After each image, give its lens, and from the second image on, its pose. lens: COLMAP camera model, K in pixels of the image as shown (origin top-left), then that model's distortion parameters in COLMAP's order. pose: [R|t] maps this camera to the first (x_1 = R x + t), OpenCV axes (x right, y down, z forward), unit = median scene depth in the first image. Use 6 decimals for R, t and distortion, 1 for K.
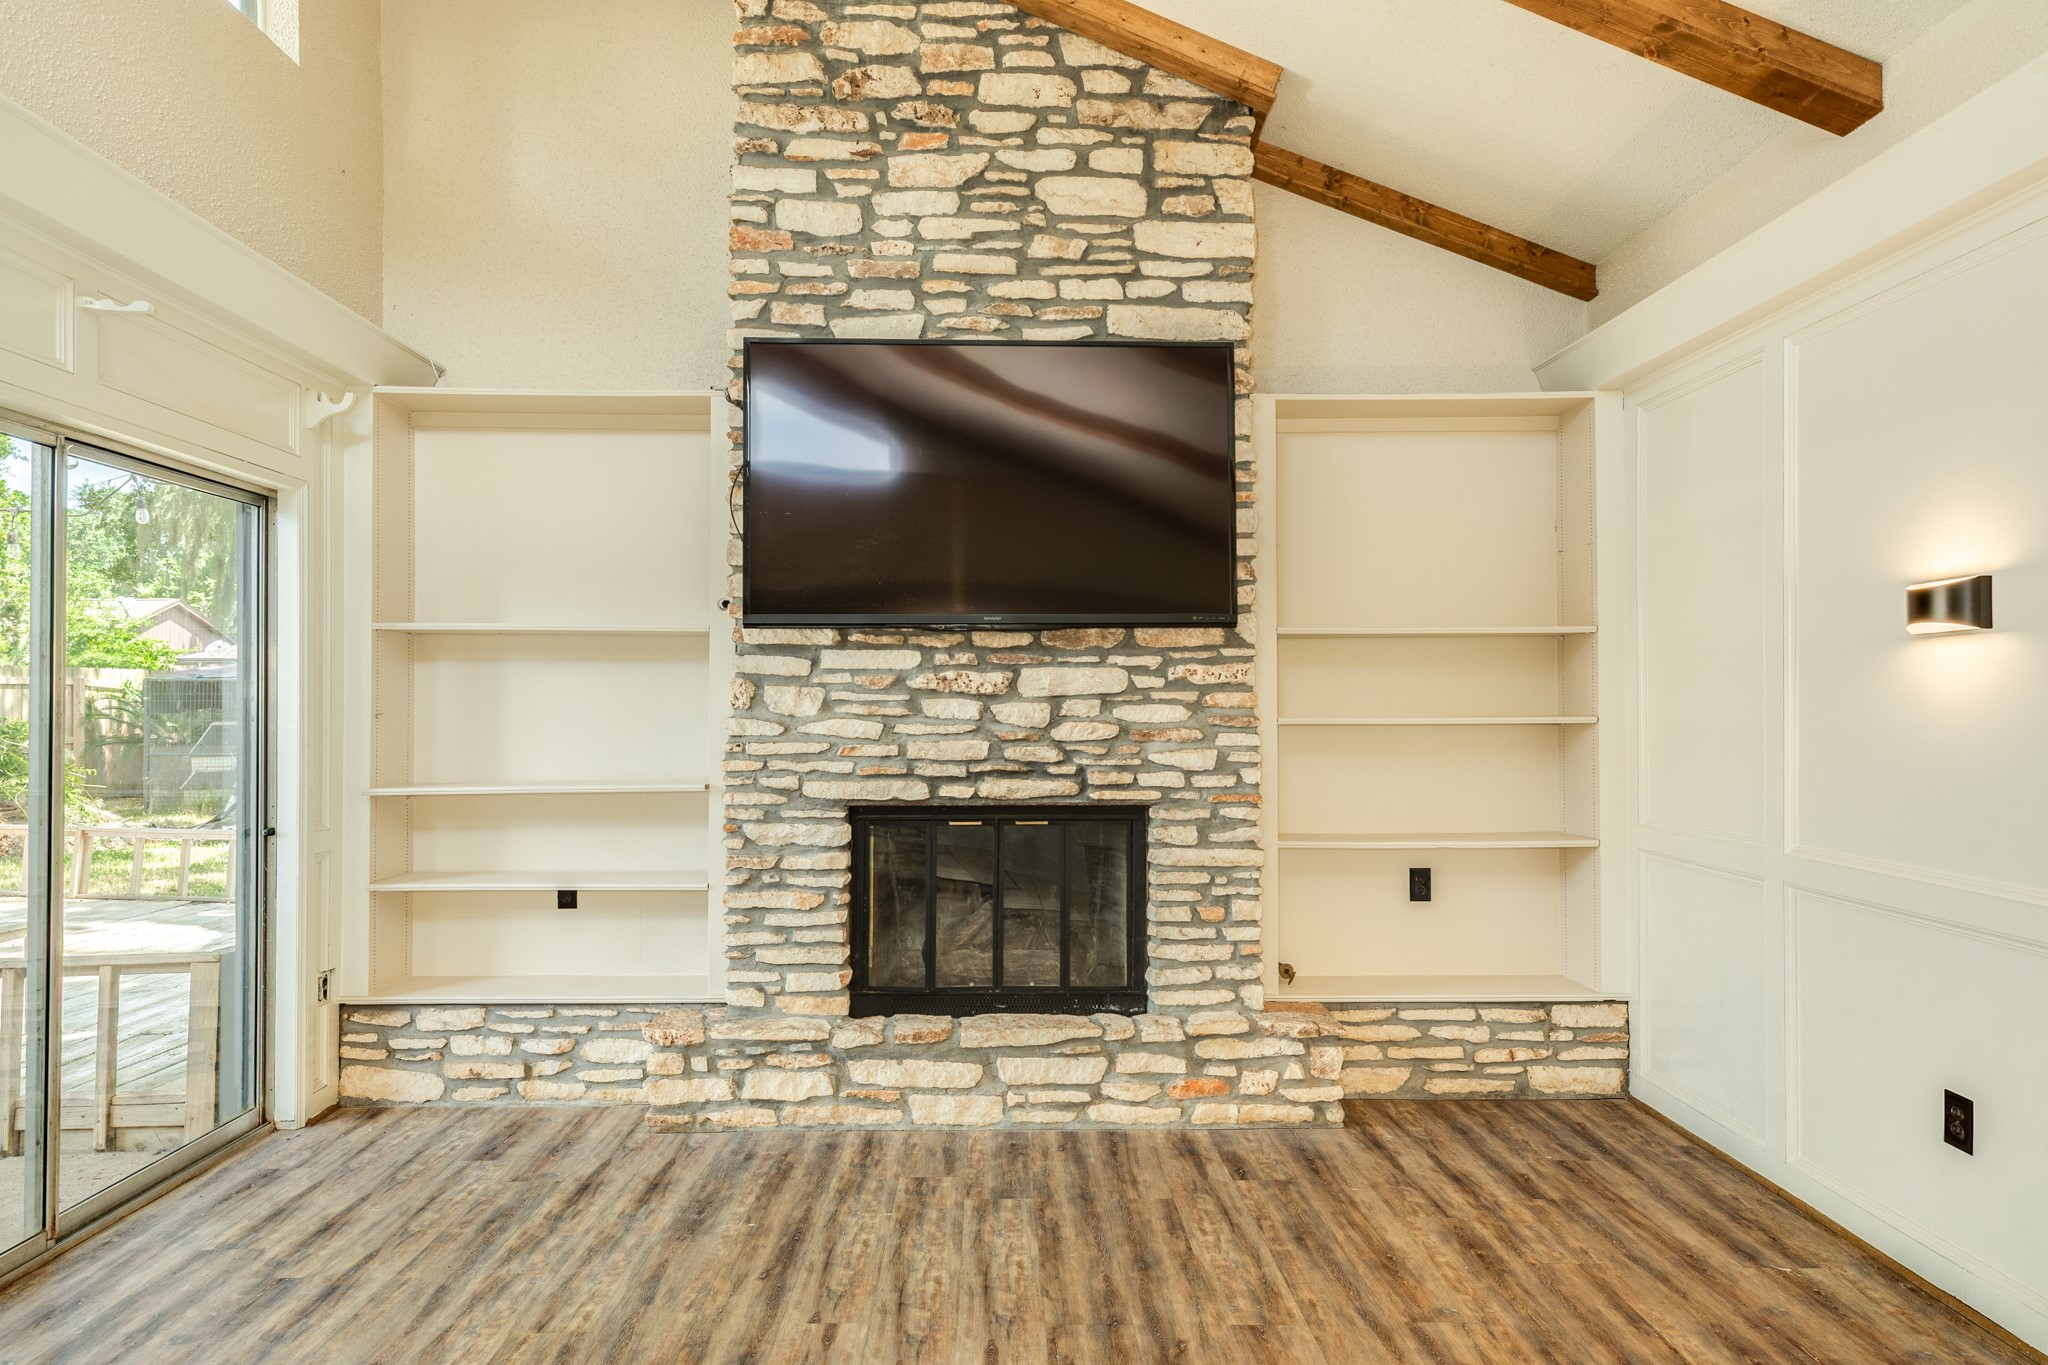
lens RADIAL K [[1166.2, 0, 1022.7], [0, 1166.2, 689.7], [0, 0, 1]] dist [0.017360, -0.007737]
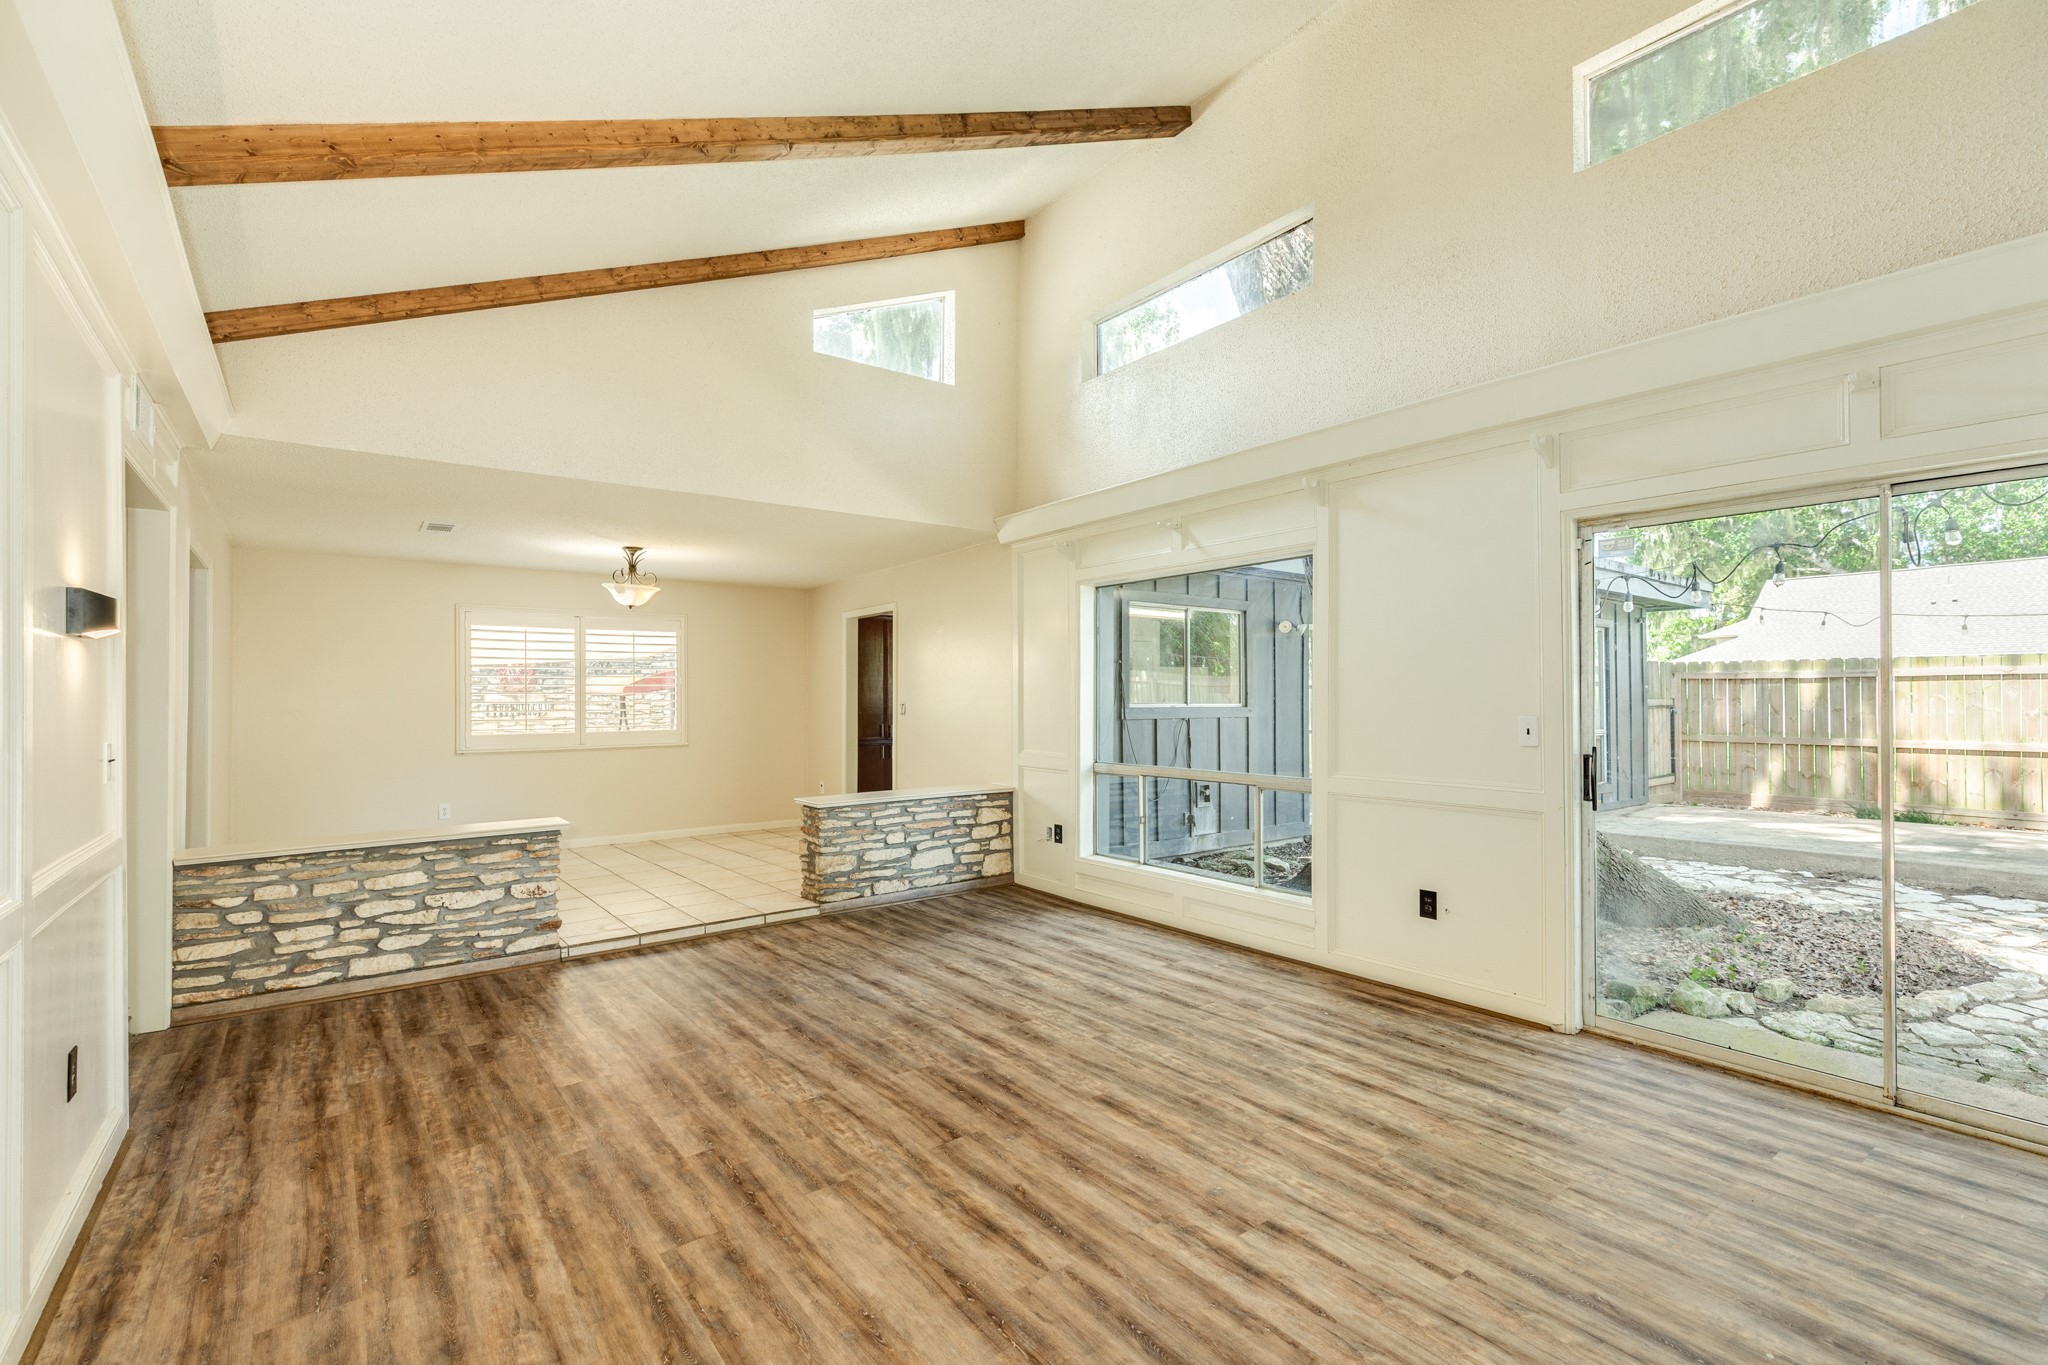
lens RADIAL K [[919.0, 0, 1021.6], [0, 919.0, 690.7], [0, 0, 1]] dist [0.010314, -0.001738]
pose [[-0.812865, -0.001328, -0.582450, 0.413018], [0.010898, 0.999788, -0.017490, 0.014422], [0.582350, -0.020564, -0.812678, 0.943819]]
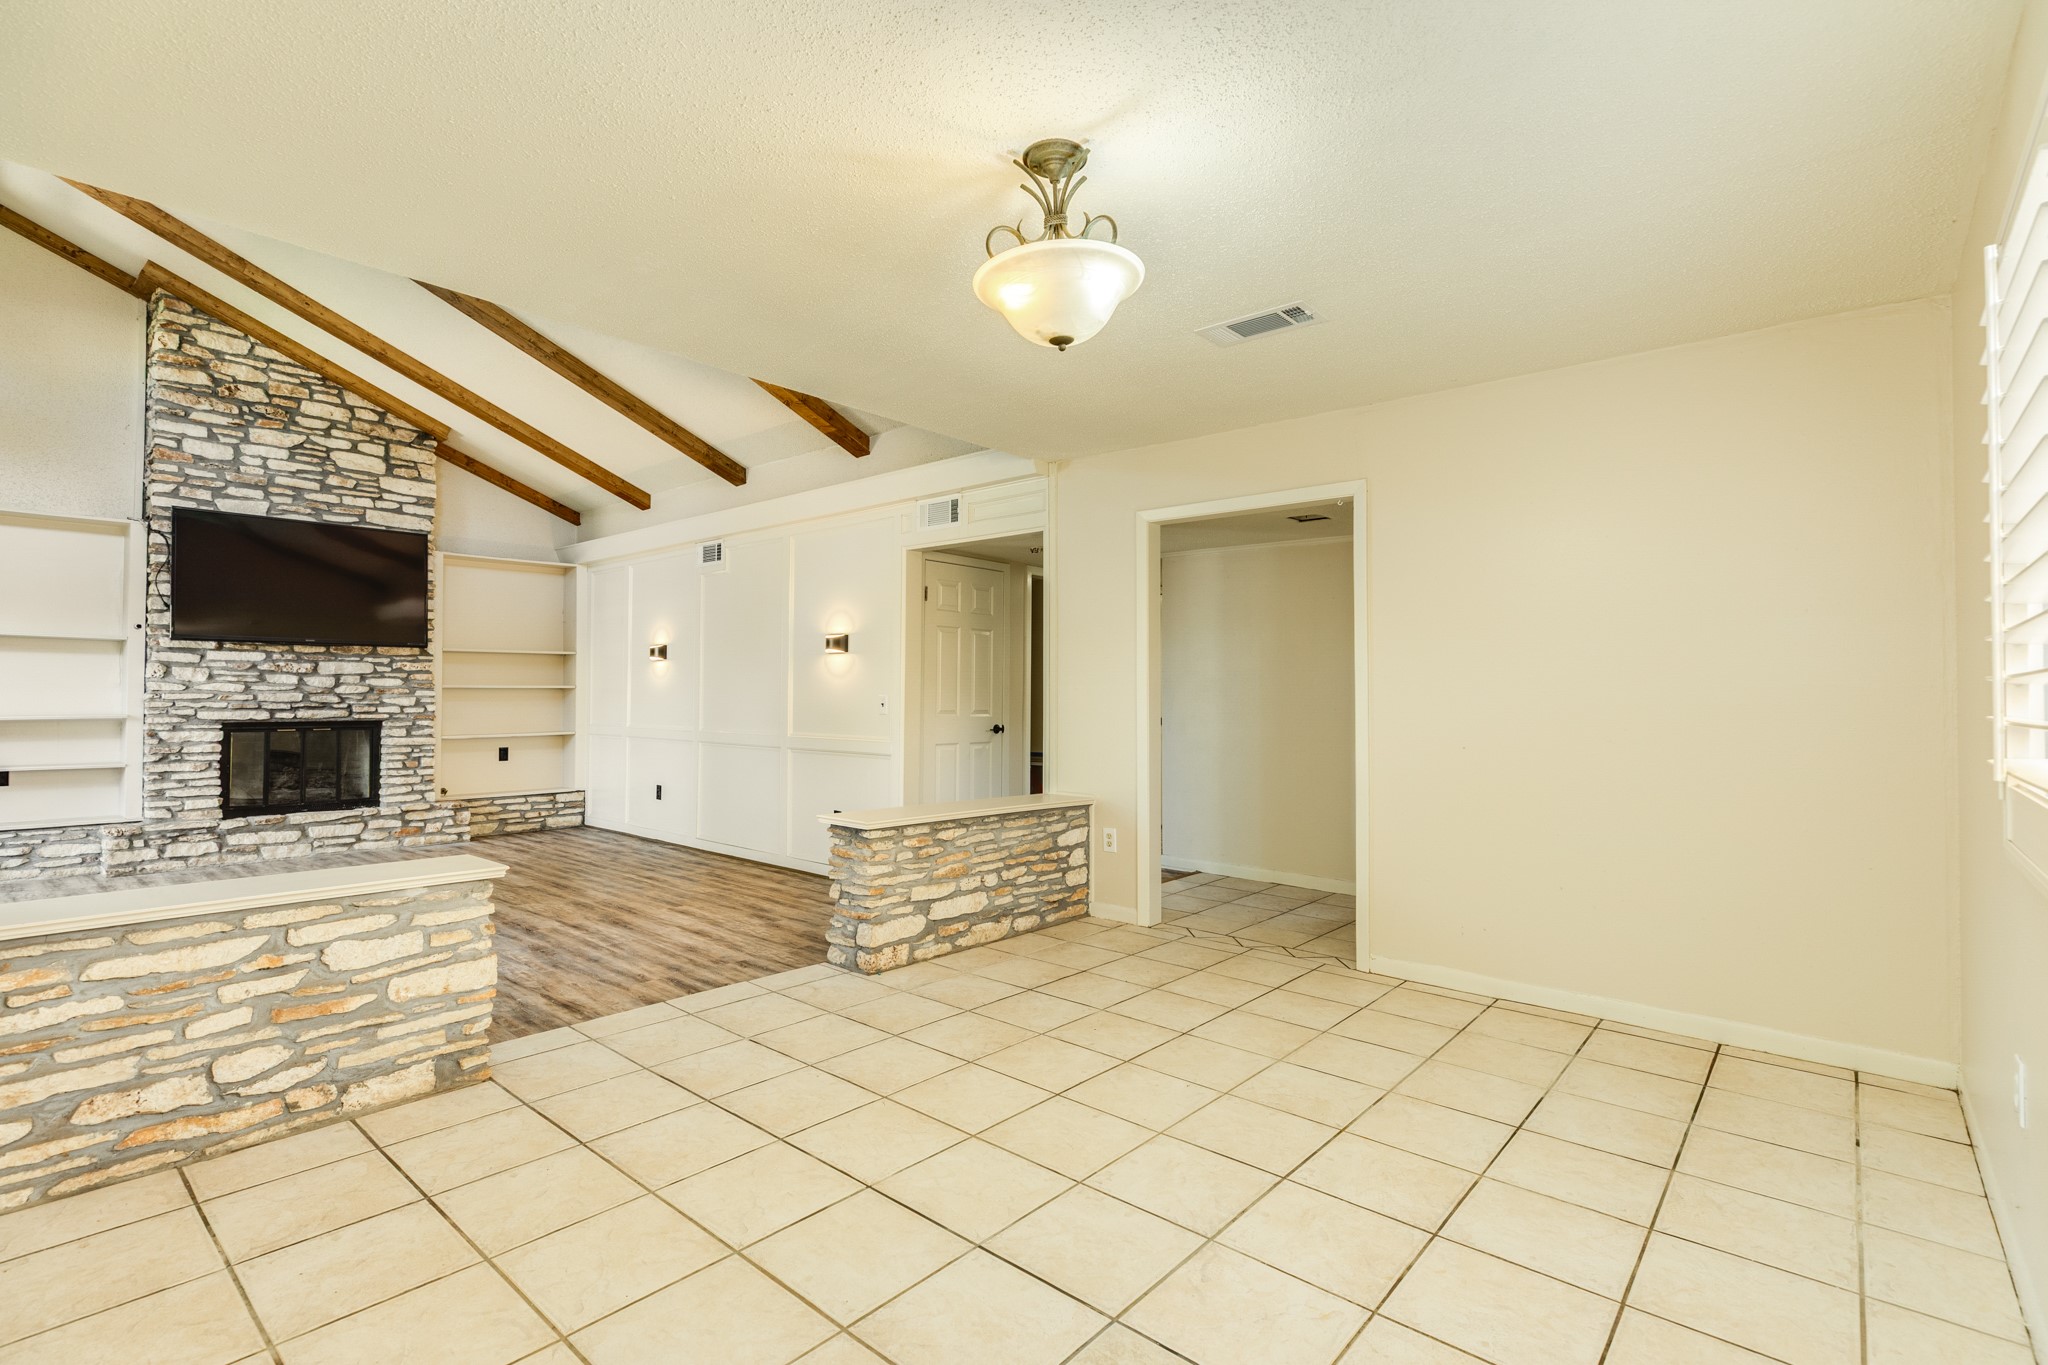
lens RADIAL K [[967.9, 0, 1023.9], [0, 967.9, 674.4], [0, 0, 1]] dist [-0.001356, 0.001939]
pose [[0.683142, 0.017664, 0.730072, -0.444035], [-0.010606, 0.999842, -0.014268, 0.018801], [-0.730208, 0.002004, 0.683221, -1.316552]]
